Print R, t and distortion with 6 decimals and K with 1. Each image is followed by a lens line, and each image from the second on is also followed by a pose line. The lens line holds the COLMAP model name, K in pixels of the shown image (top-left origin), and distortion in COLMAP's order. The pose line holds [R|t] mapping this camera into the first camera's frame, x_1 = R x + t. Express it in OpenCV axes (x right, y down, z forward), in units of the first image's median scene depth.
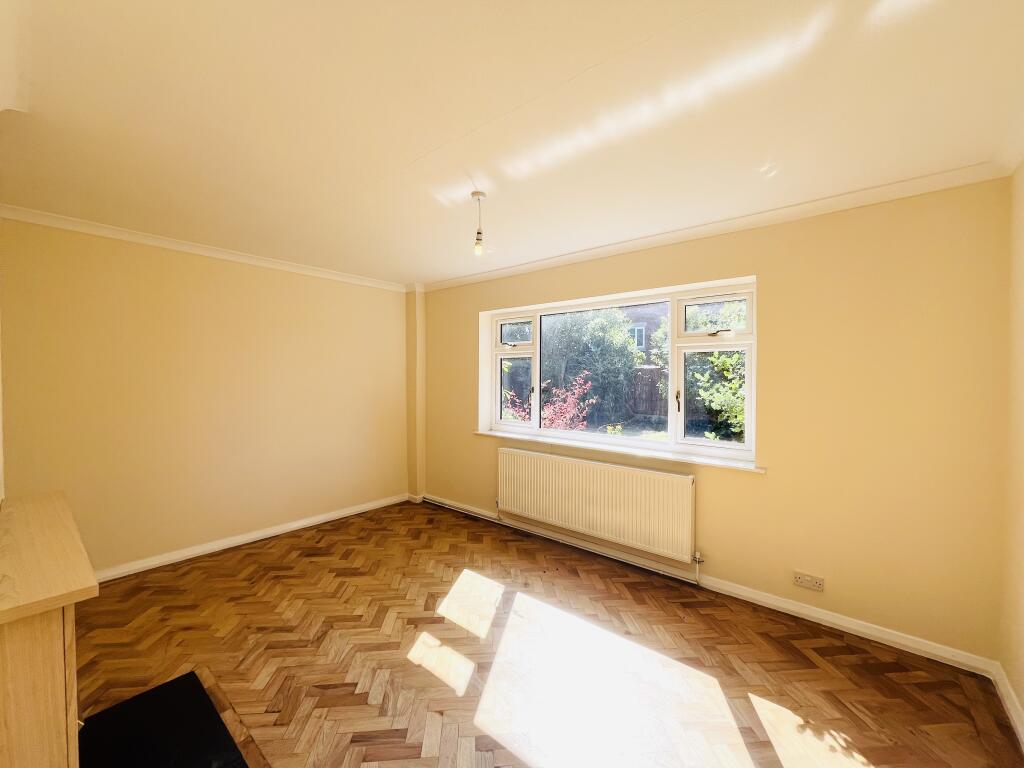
lens RADIAL K [[411.5, 0, 512.0], [0, 411.5, 384.0], [0, 0, 1]] dist [-0.000946, -0.000355]
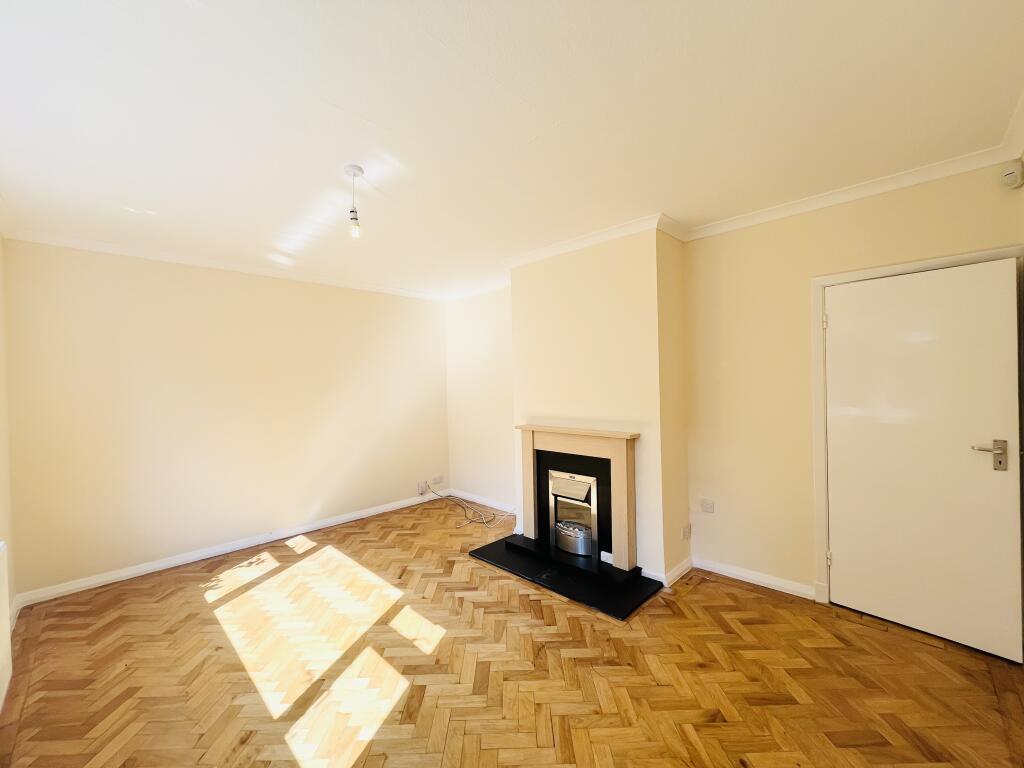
lens RADIAL K [[411.5, 0, 512.0], [0, 411.5, 384.0], [0, 0, 1]] dist [-0.000946, -0.000355]
pose [[-0.996893, 0.018278, 0.076618, -0.503381], [0.020811, 0.999258, 0.032394, -0.024068], [-0.075969, 0.033888, -0.996534, 1.974228]]
